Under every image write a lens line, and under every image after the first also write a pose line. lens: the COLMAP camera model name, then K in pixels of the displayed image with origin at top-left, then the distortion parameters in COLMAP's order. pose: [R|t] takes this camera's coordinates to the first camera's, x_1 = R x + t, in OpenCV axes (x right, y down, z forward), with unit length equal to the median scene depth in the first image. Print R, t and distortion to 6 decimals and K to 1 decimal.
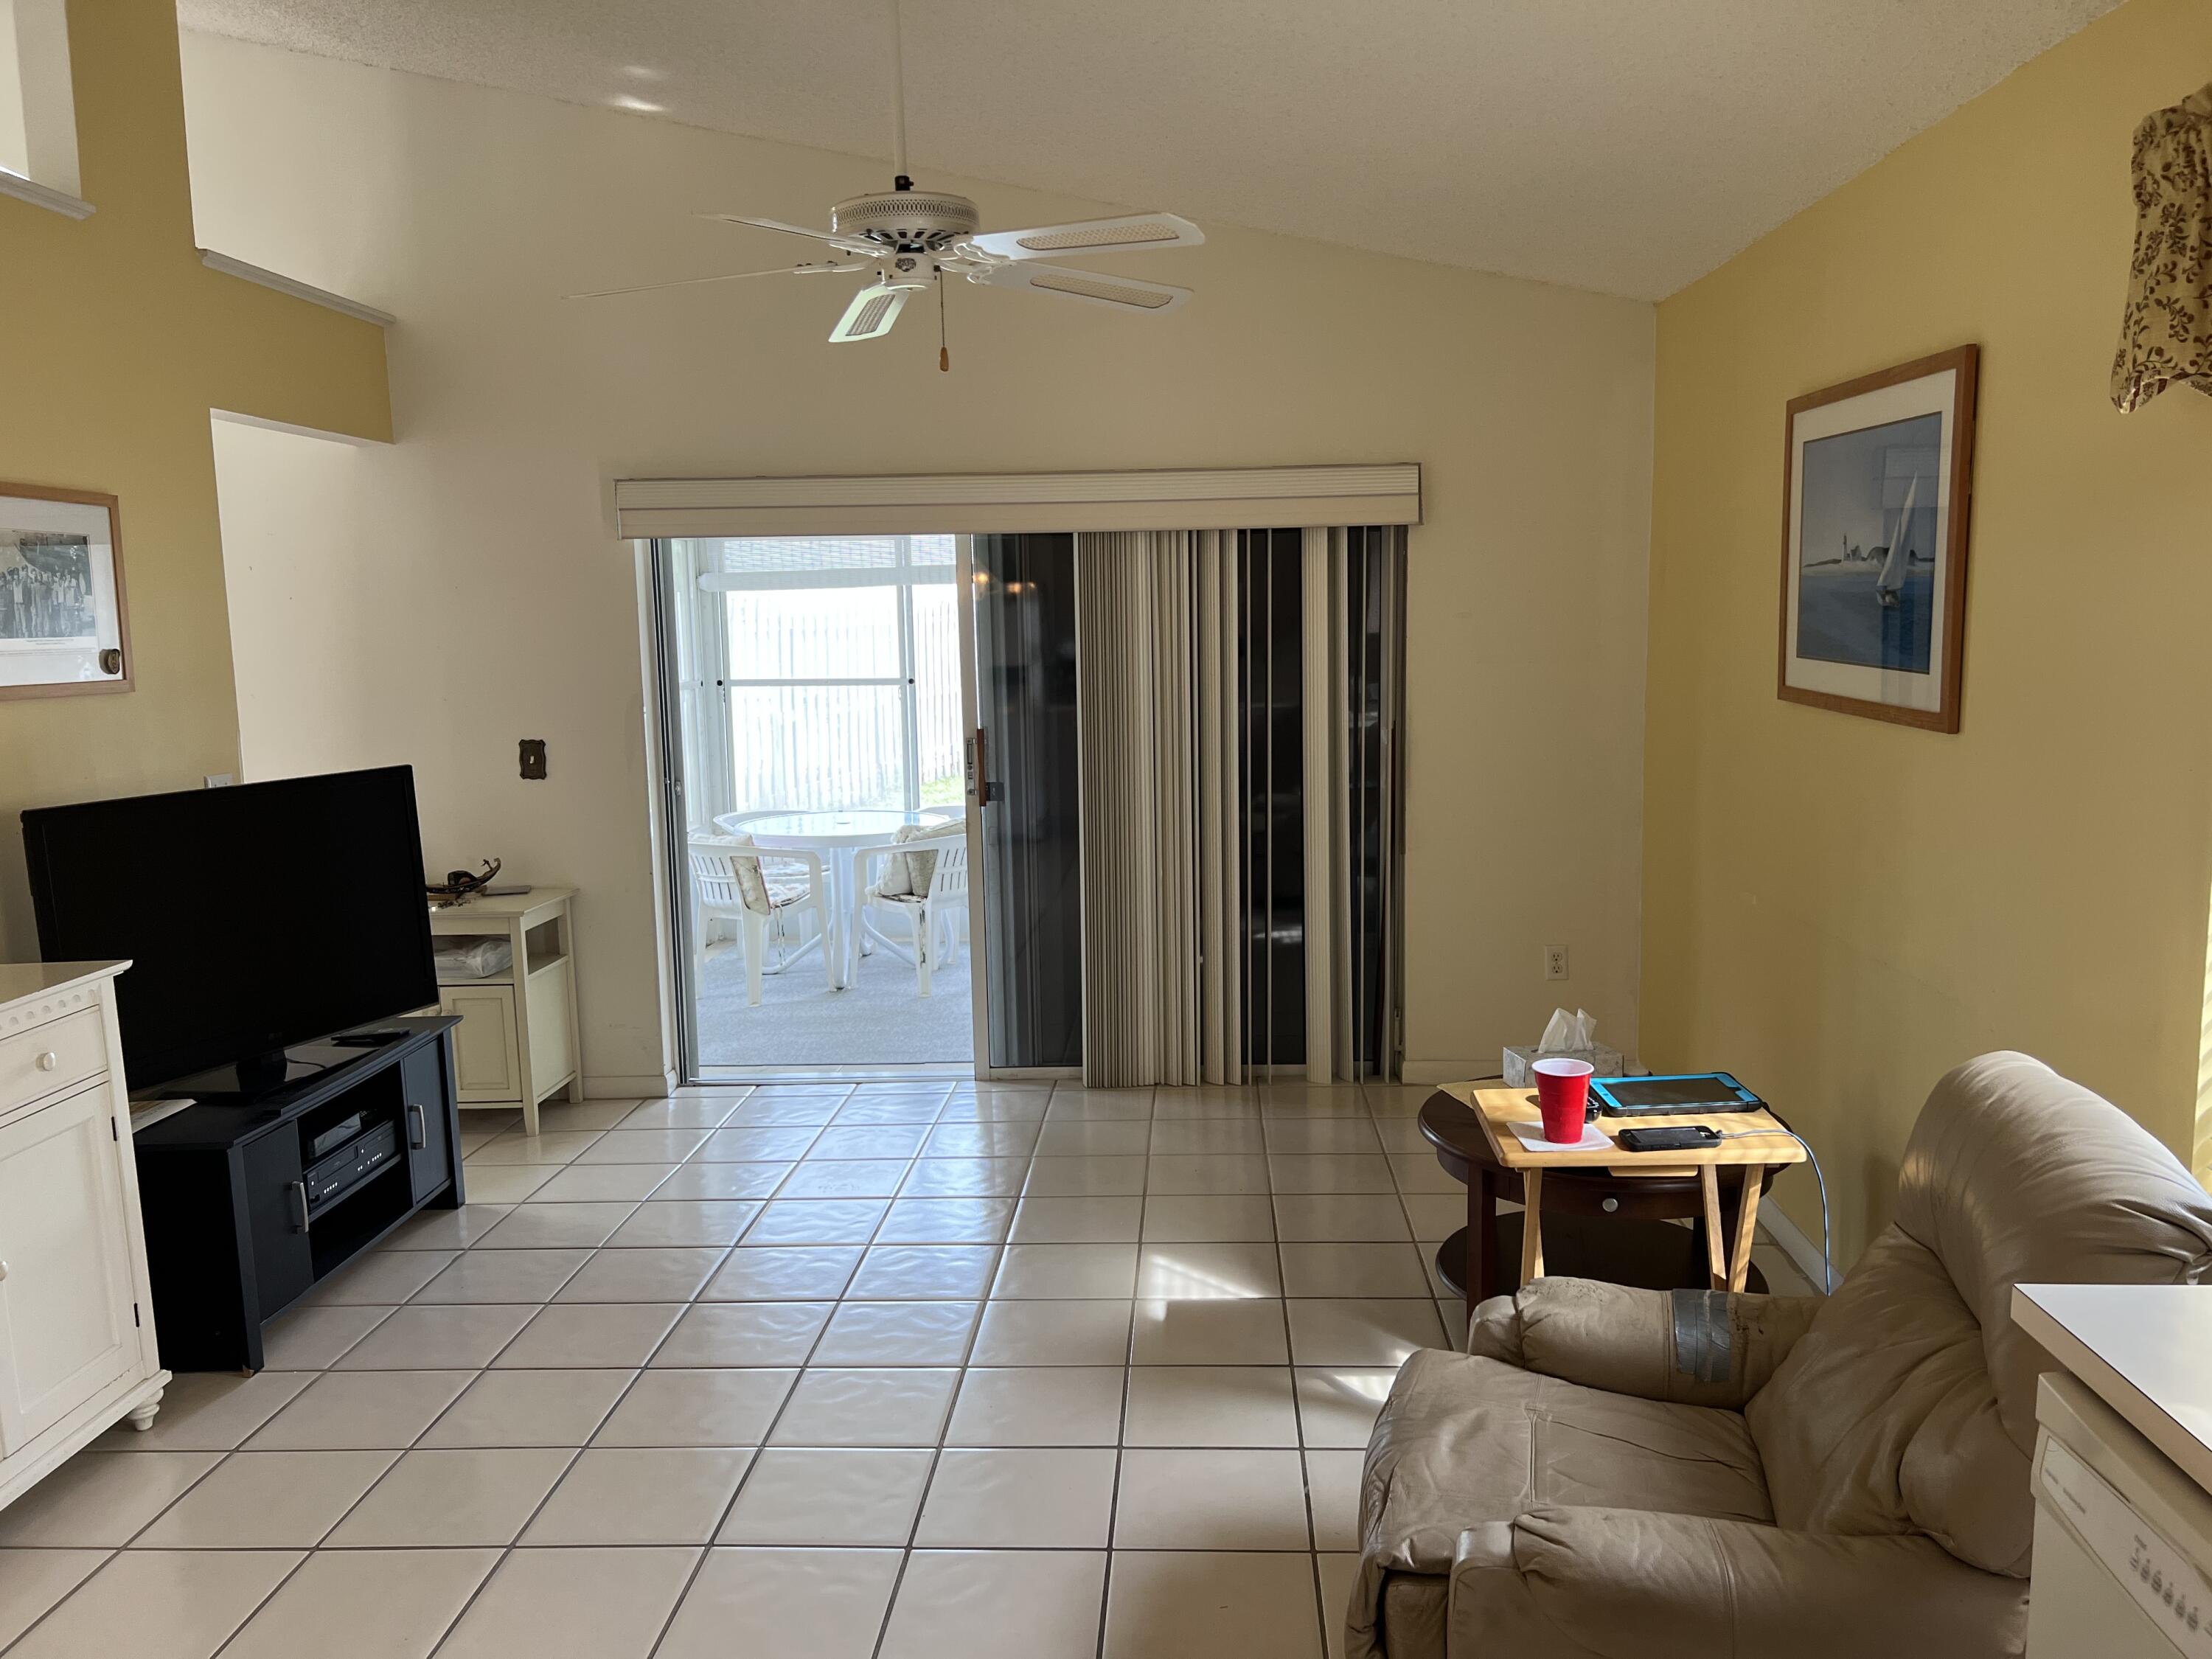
lens RADIAL K [[1681.4, 0, 1115.2], [0, 1681.4, 835.2], [0, 0, 1]] dist [0.061808, -0.078469]
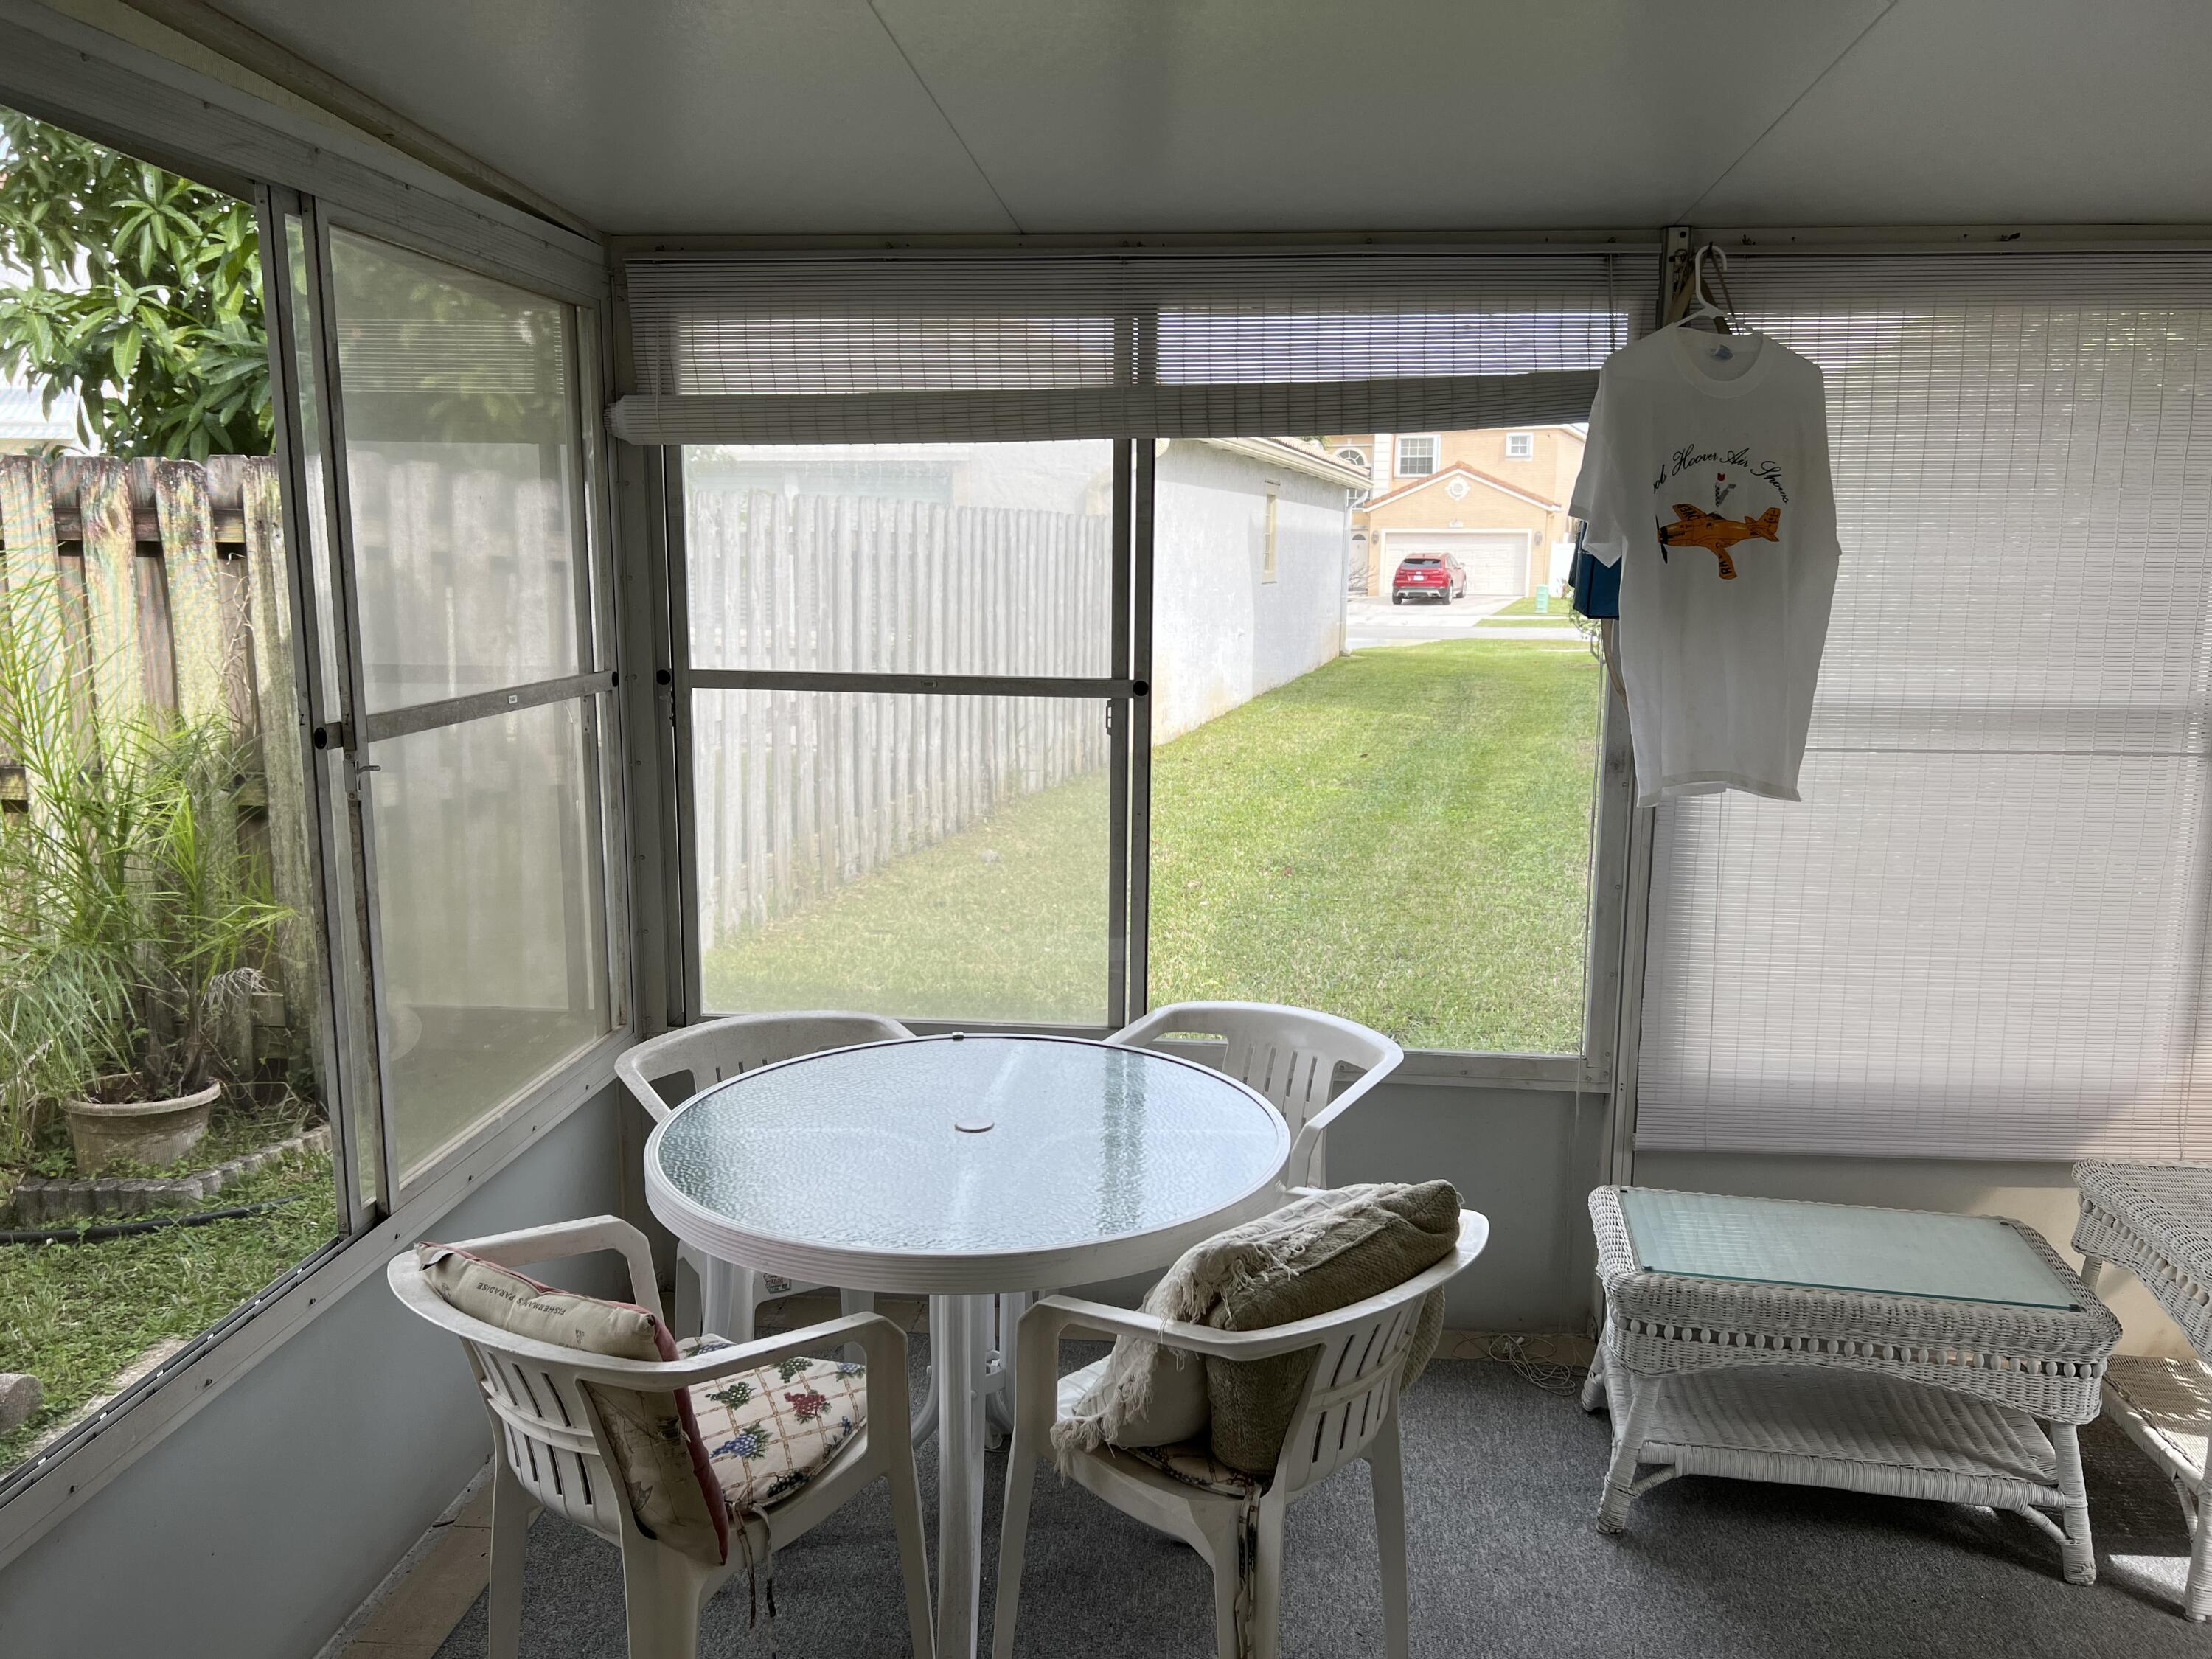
lens RADIAL K [[1681.4, 0, 1115.2], [0, 1681.4, 835.2], [0, 0, 1]] dist [0.061808, -0.078469]
pose [[0.998666, 0.034641, -0.038283, -0.112227], [-0.033159, 0.998701, 0.038692, -0.072670], [0.039574, -0.037371, 0.998518, 0.610283]]
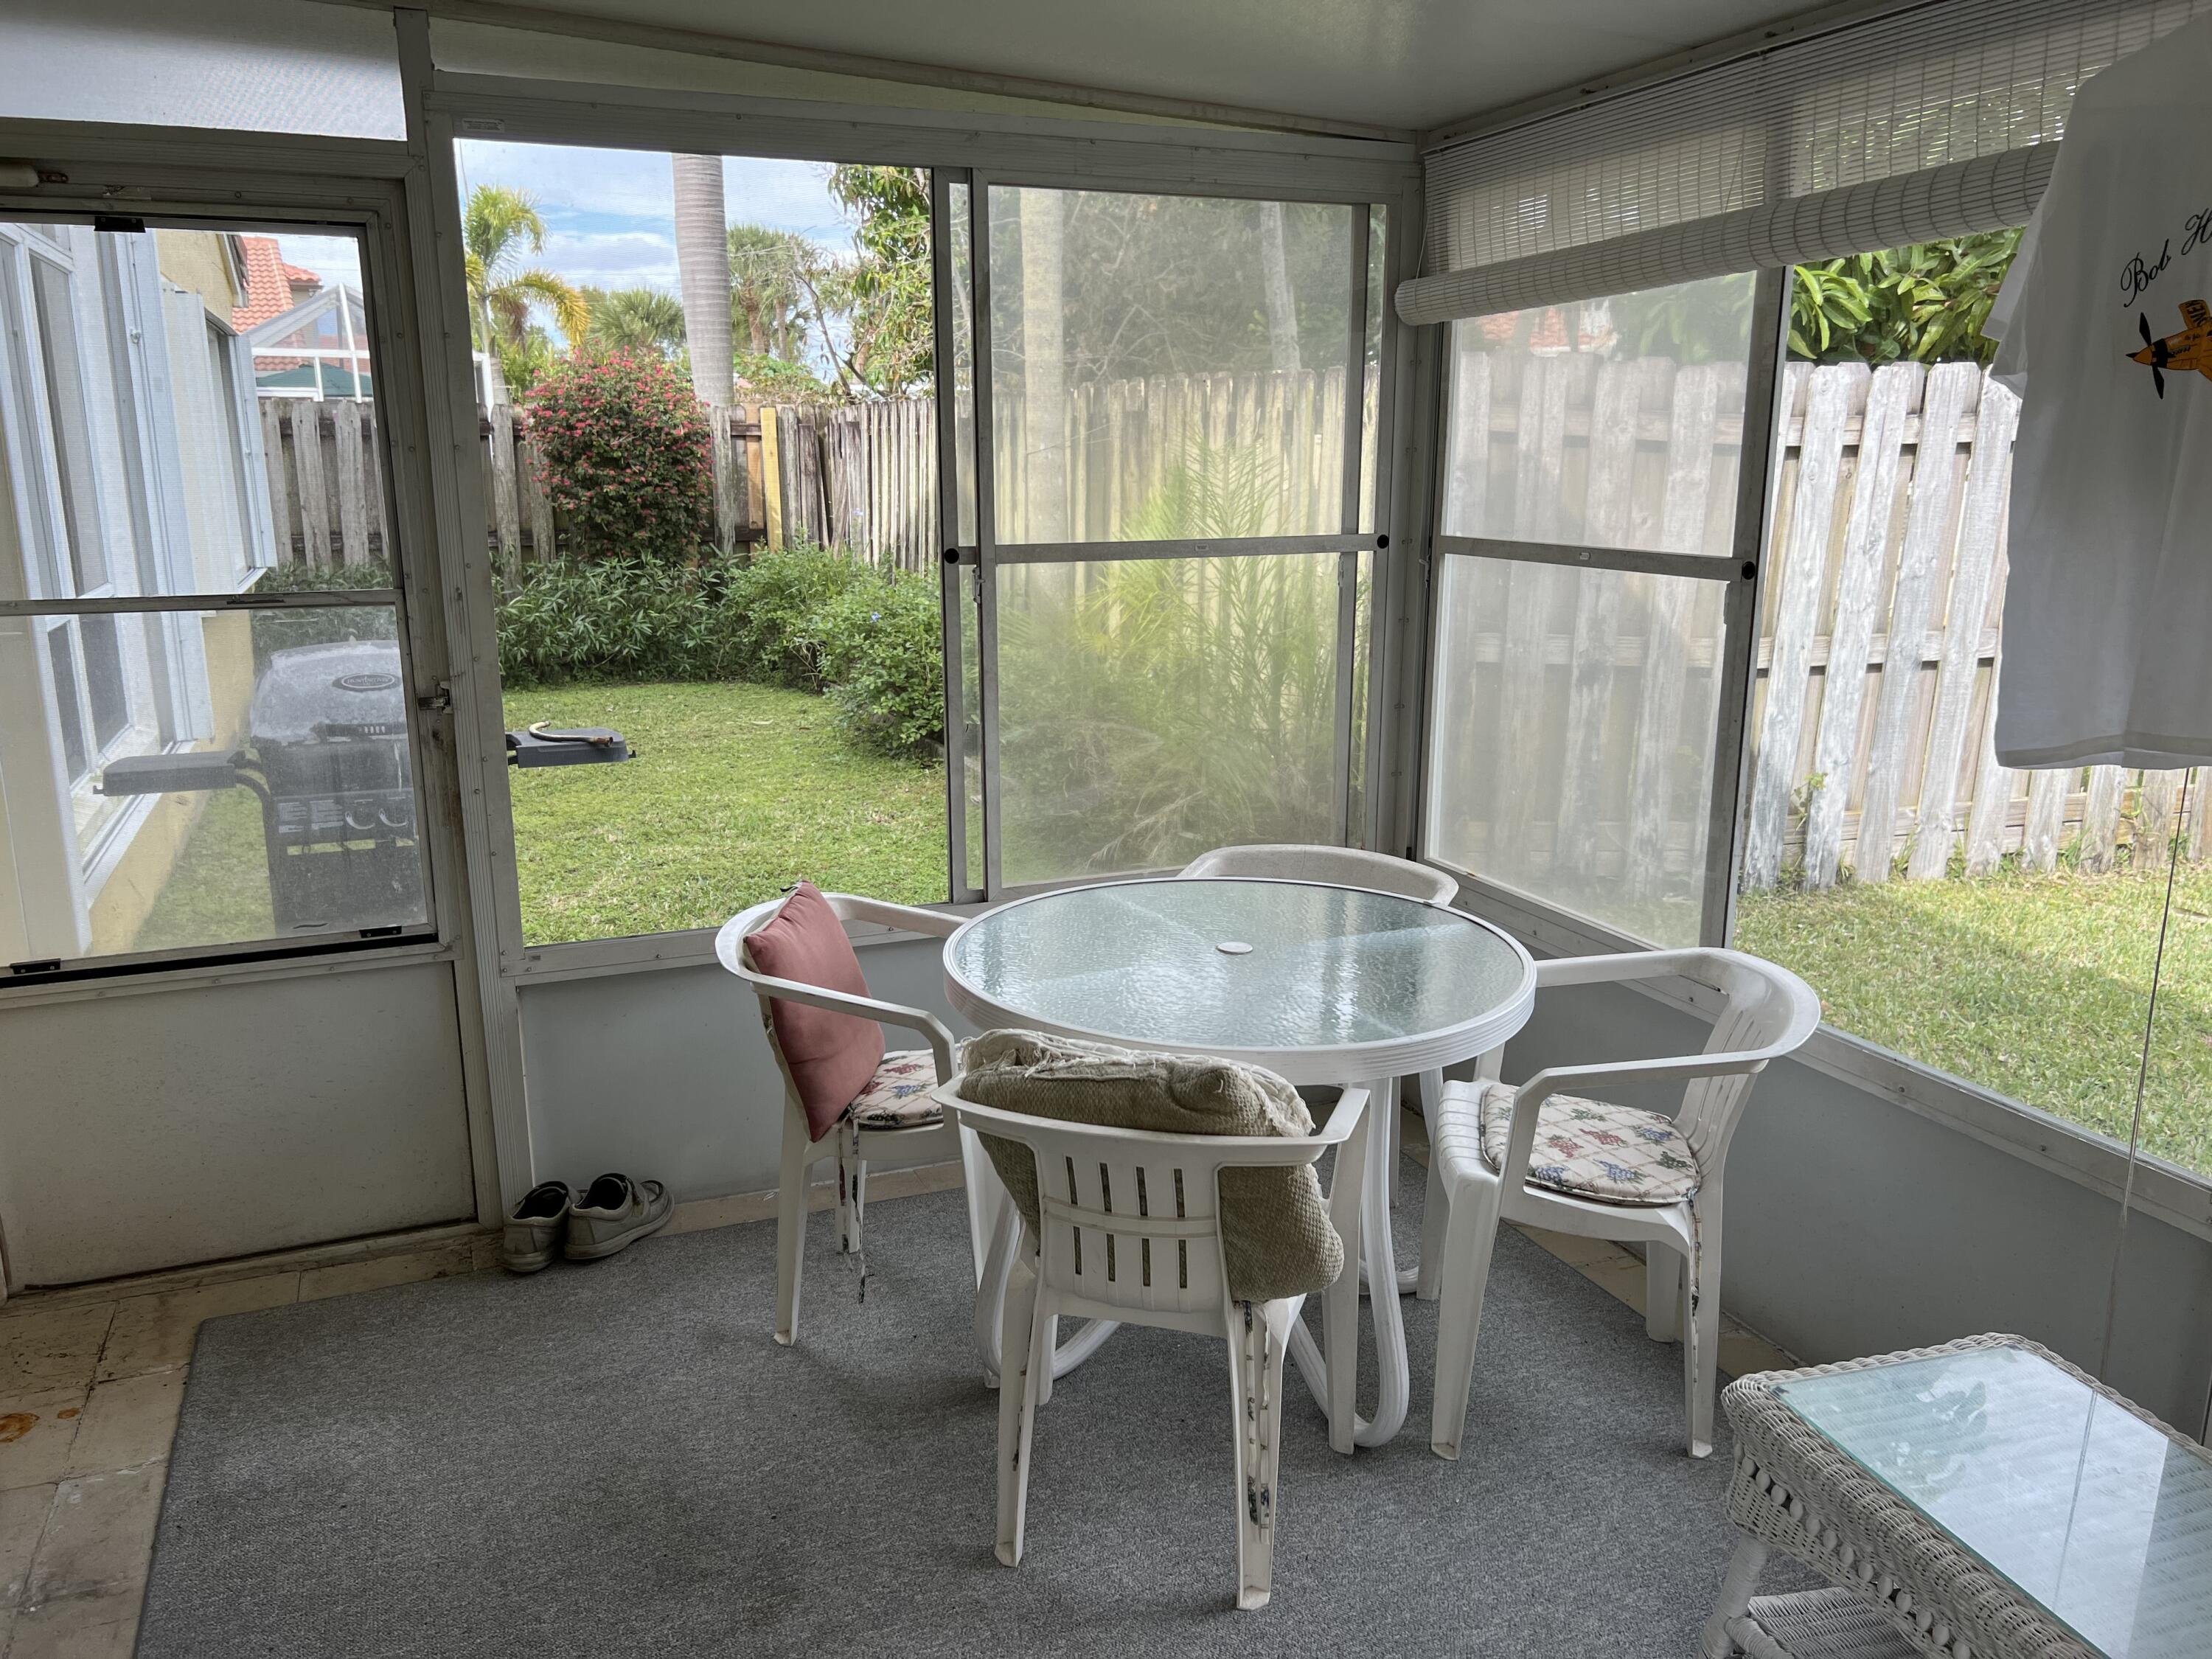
lens RADIAL K [[1681.4, 0, 1115.2], [0, 1681.4, 835.2], [0, 0, 1]] dist [0.061808, -0.078469]
pose [[0.431340, 0.217327, -0.875623, 0.130698], [-0.123783, 0.975630, 0.181172, -0.086260], [0.893657, 0.030240, 0.447730, 0.743746]]
